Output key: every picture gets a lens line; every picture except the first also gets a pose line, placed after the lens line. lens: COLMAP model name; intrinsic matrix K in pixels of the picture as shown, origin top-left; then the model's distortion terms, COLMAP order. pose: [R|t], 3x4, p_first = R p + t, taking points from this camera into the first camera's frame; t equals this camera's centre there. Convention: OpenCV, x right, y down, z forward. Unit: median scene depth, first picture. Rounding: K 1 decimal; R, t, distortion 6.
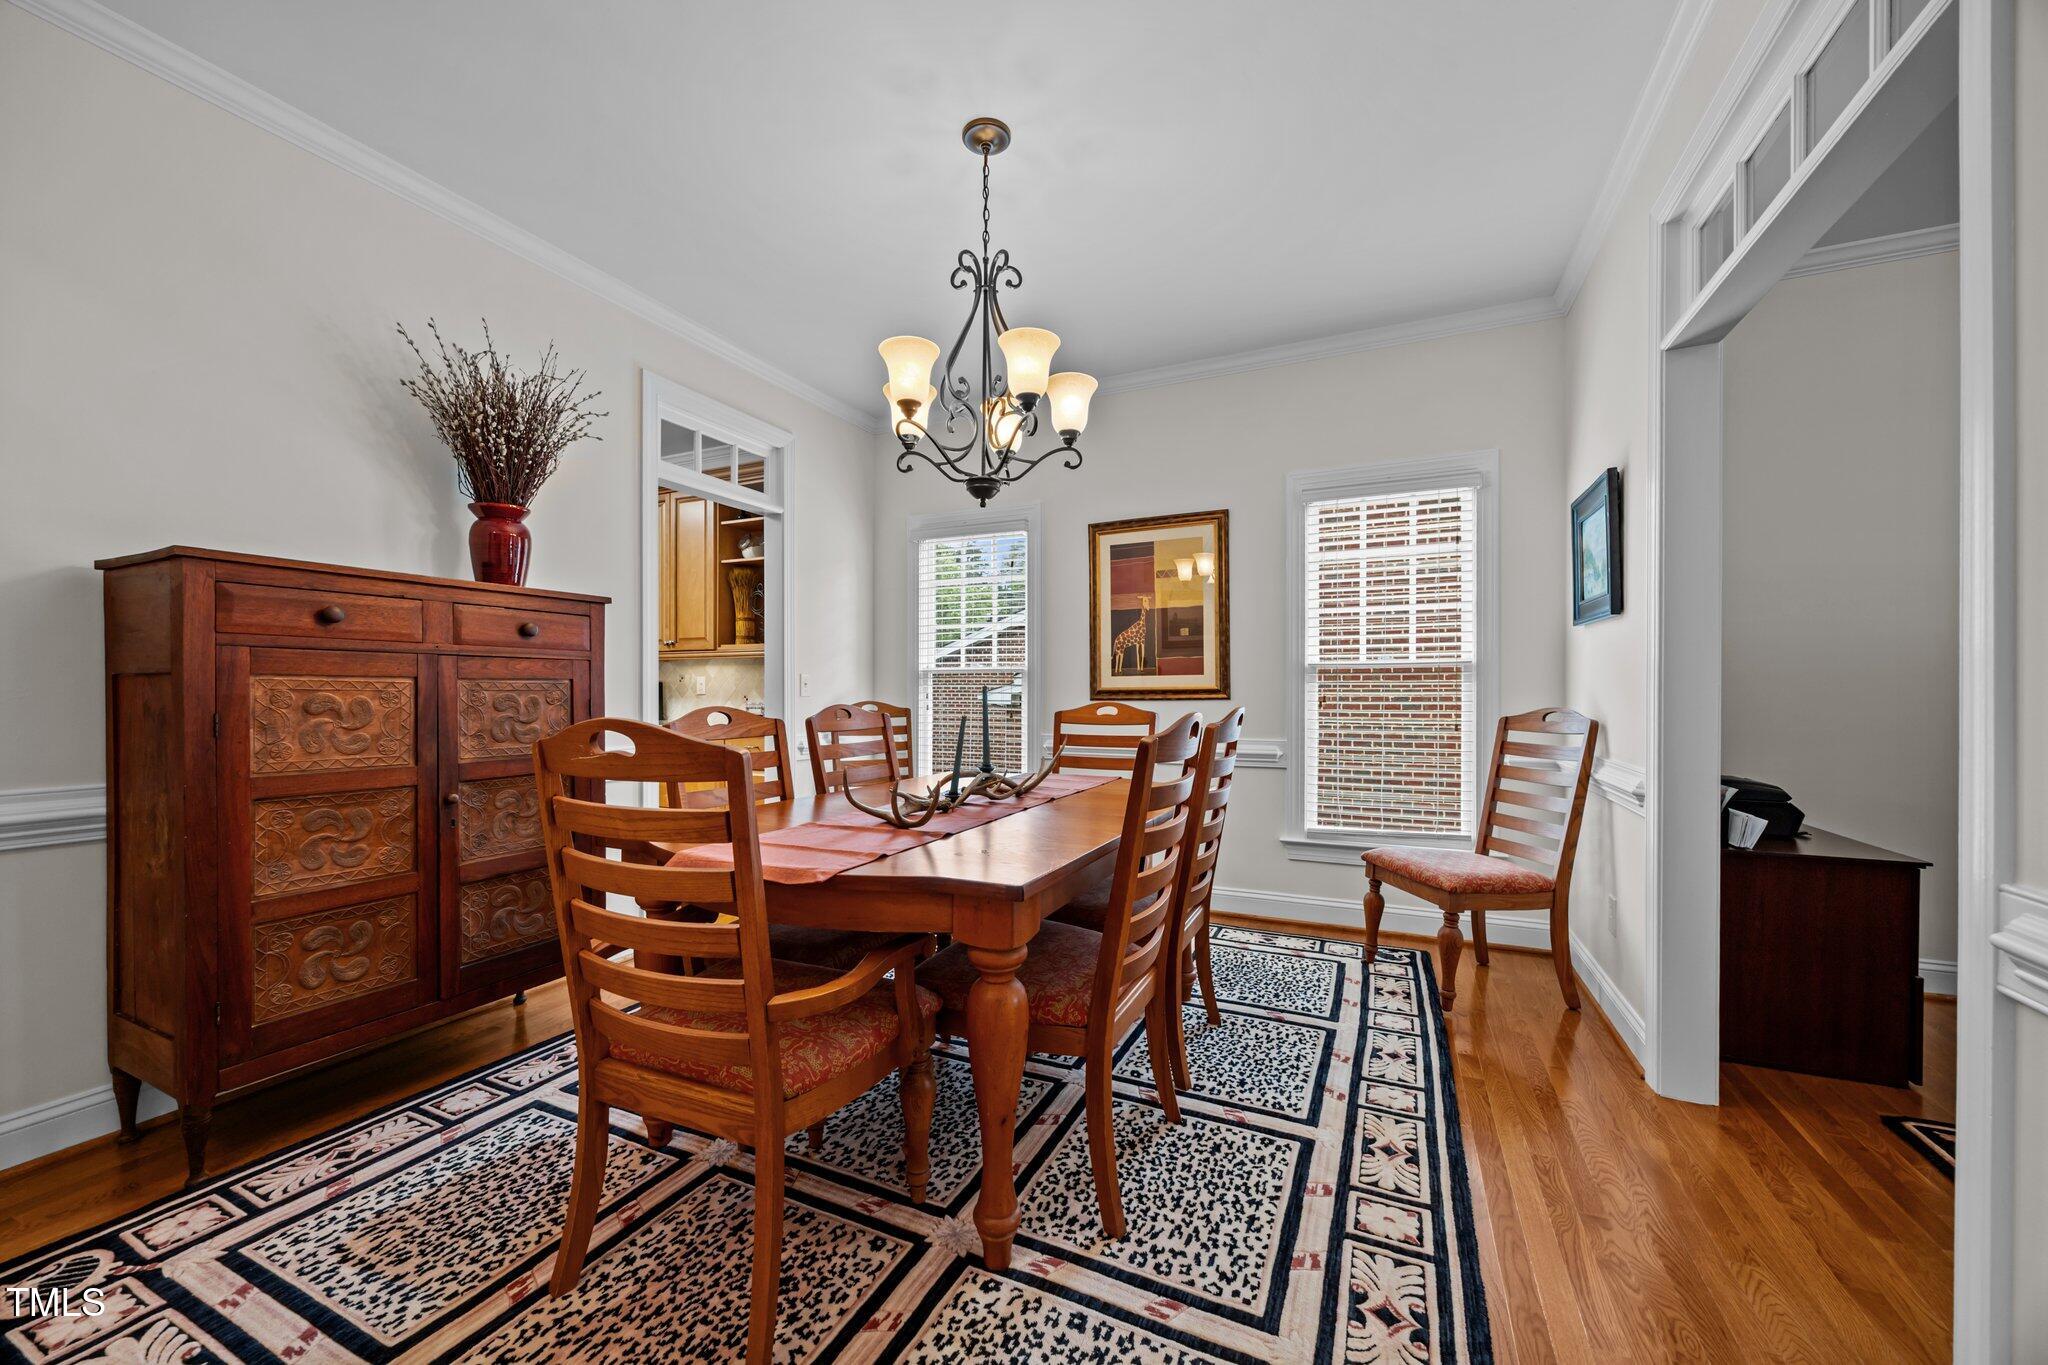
lens RADIAL K [[791.8, 0, 1023.7], [0, 791.8, 697.2], [0, 0, 1]] dist [-0.001025, -0.000114]
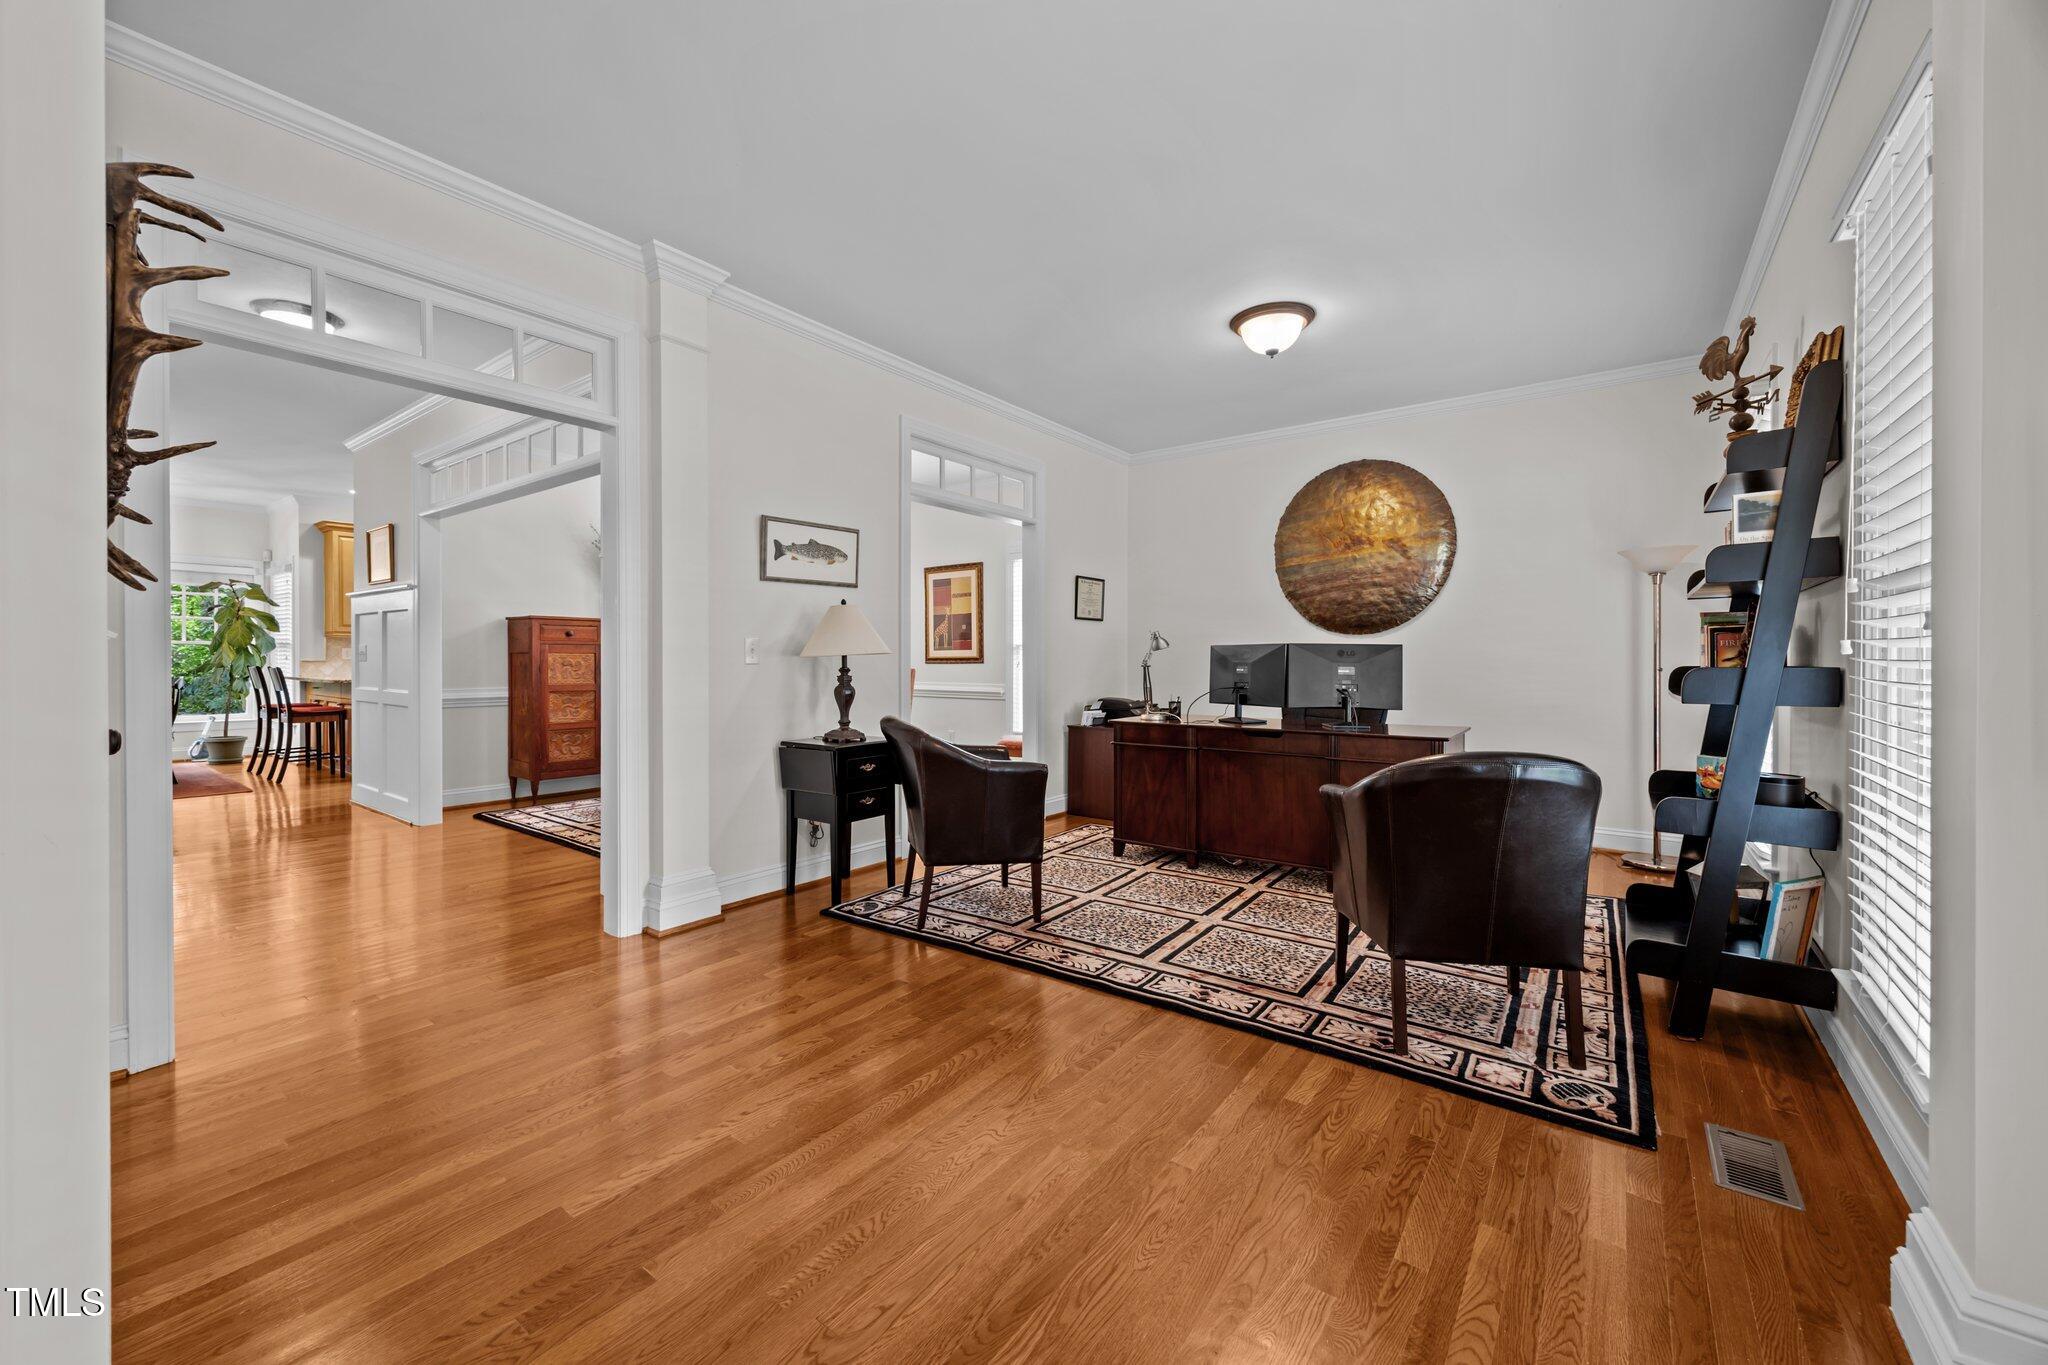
lens RADIAL K [[791.8, 0, 1019.0], [0, 791.8, 664.4], [0, 0, 1]] dist [-0.001025, -0.000114]
pose [[0.984362, 0.001165, -0.176156, 1.324993], [-0.001253, 0.999999, -0.000385, 0.013940], [0.176155, 0.000599, 0.984362, -1.647482]]
